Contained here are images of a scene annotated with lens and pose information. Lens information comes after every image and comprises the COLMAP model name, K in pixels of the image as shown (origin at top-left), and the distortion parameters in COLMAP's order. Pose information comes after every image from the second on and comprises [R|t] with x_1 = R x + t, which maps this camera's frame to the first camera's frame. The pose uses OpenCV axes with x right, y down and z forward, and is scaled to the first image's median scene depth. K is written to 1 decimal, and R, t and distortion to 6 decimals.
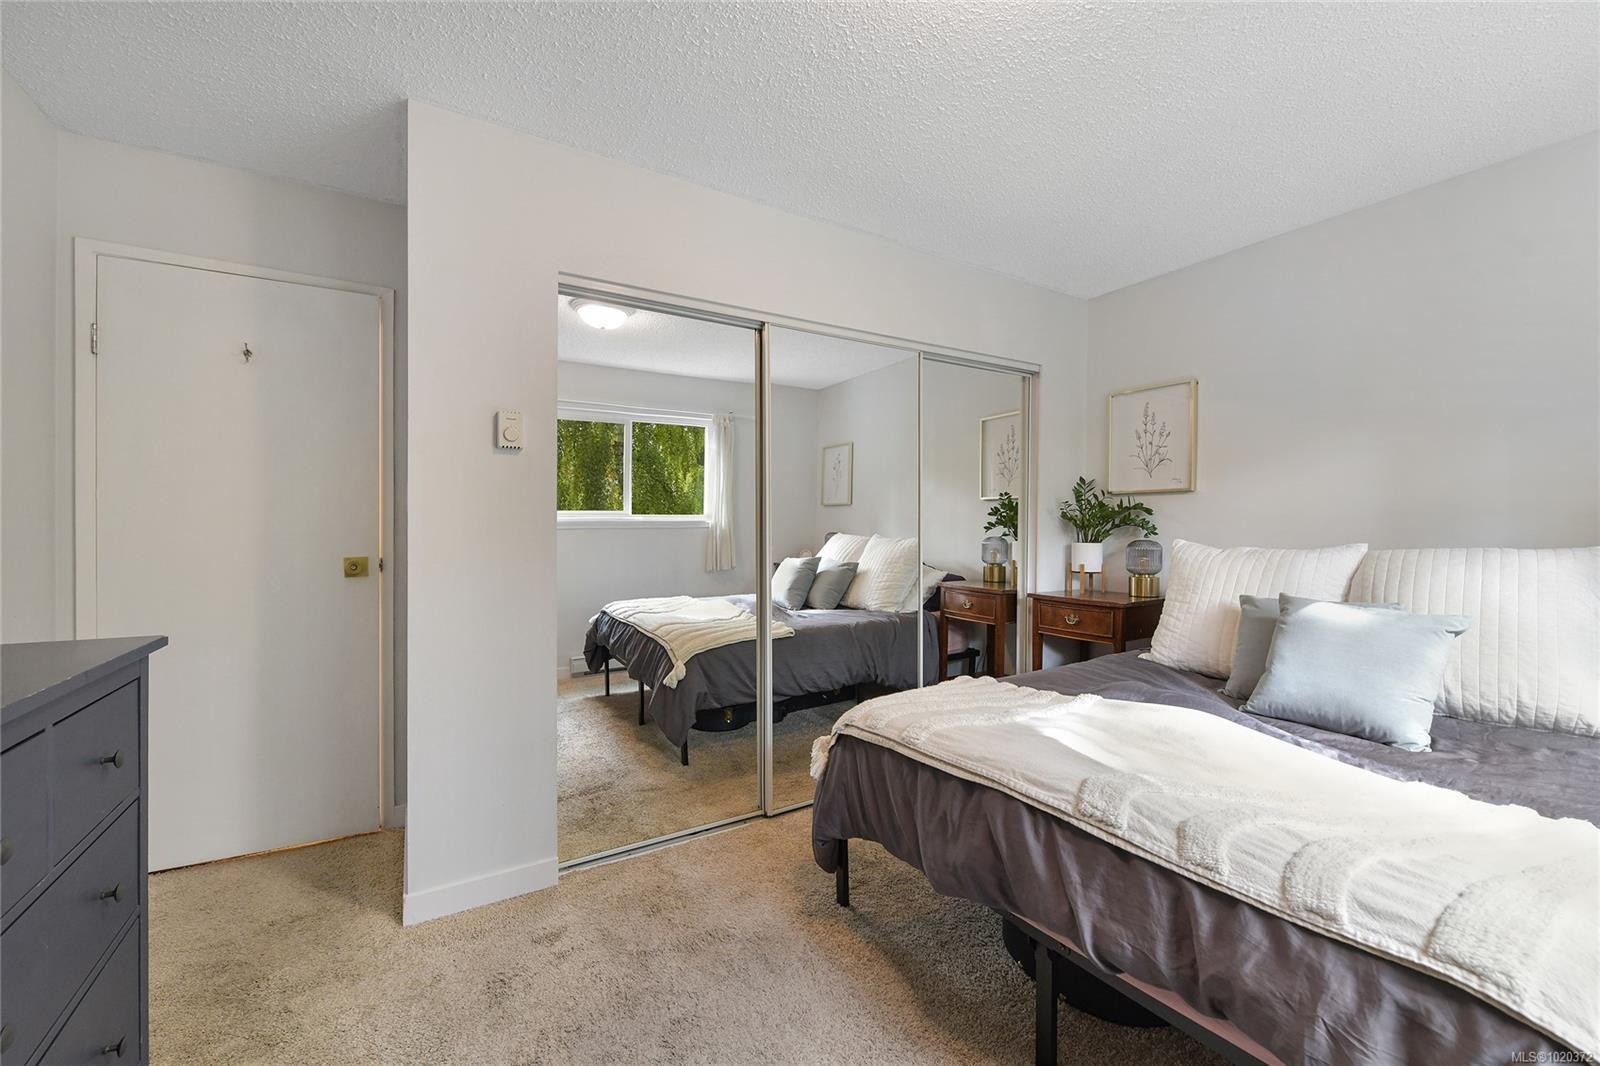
lens RADIAL K [[622.6, 0, 795.9], [0, 622.6, 536.4], [0, 0, 1]] dist [-0.002900, -0.000356]
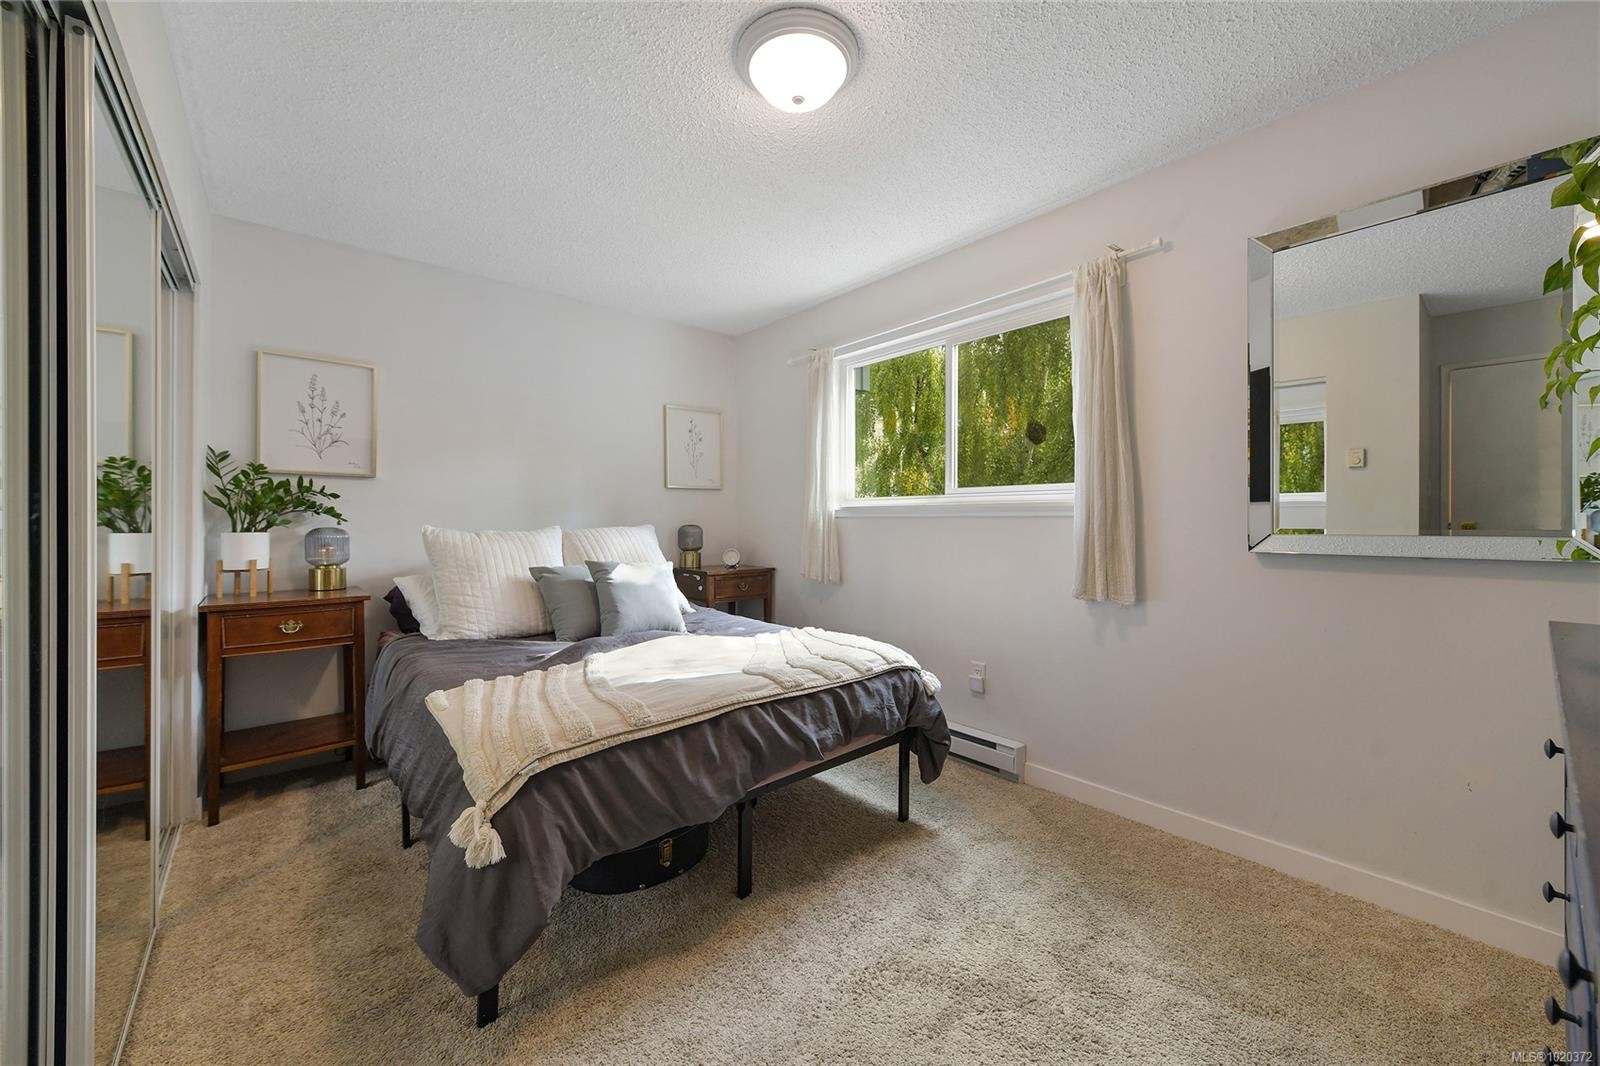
lens RADIAL K [[622.6, 0, 798.7], [0, 622.6, 518.5], [0, 0, 1]] dist [-0.002900, -0.000356]
pose [[-0.147676, 0.000096, 0.989036, -0.438348], [0.012071, 0.999926, 0.001705, -0.000323], [-0.988962, 0.012190, -0.147667, 0.458472]]
